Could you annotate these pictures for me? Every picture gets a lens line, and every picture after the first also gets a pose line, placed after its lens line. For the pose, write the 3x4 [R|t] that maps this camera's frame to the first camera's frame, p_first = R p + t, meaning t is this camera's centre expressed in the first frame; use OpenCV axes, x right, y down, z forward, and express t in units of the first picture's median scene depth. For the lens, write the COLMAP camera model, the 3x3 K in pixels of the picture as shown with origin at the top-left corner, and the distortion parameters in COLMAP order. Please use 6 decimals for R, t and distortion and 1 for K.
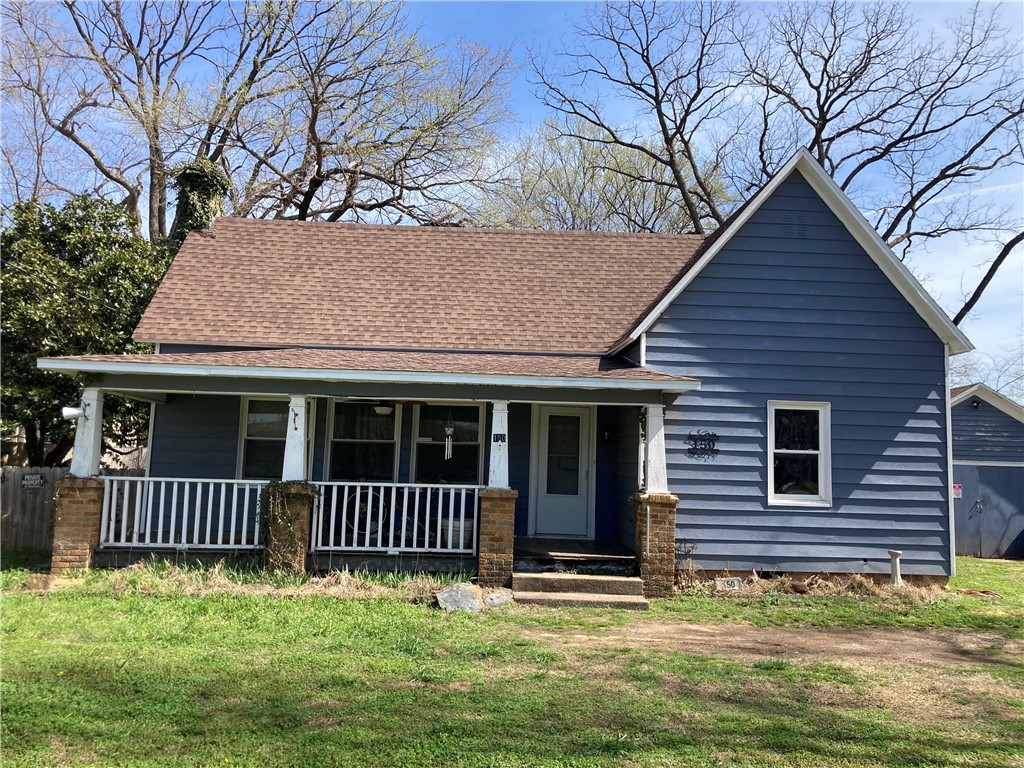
lens RADIAL K [[793.5, 0, 512.0], [0, 793.5, 384.0], [0, 0, 1]] dist [0.046766, -0.013841]
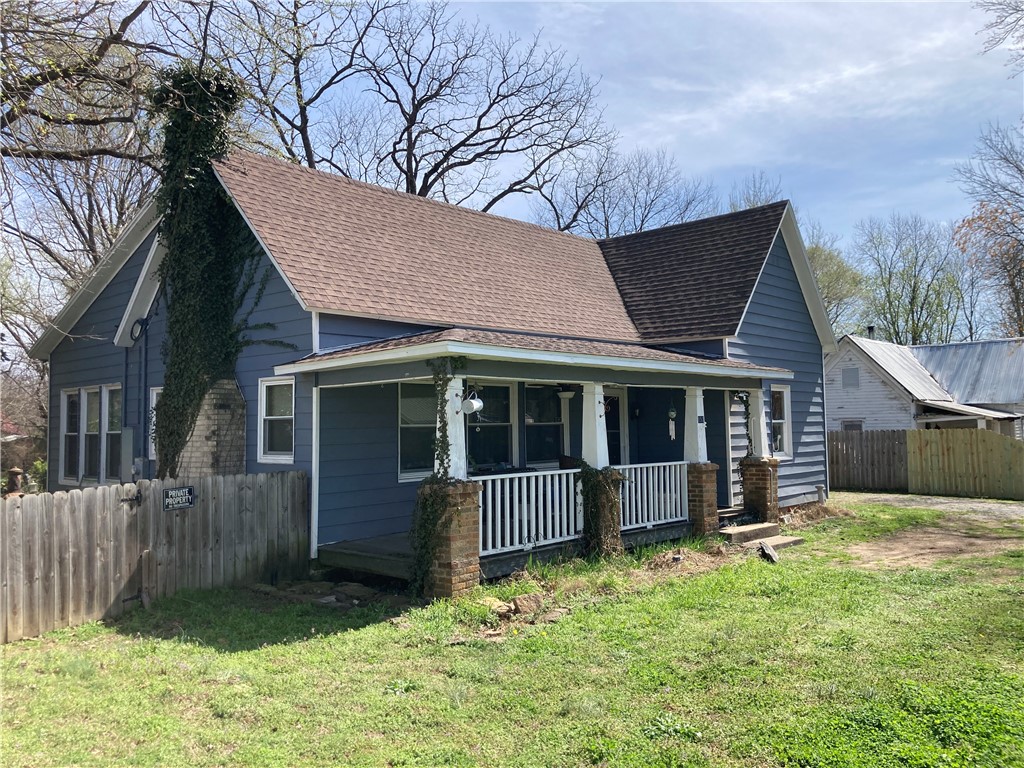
lens RADIAL K [[793.5, 0, 512.0], [0, 793.5, 384.0], [0, 0, 1]] dist [0.046766, -0.013841]
pose [[0.730246, -0.002376, 0.683180, -0.868035], [-0.030544, 0.998881, 0.036122, -0.015259], [-0.682501, -0.047245, 0.729356, 0.286317]]
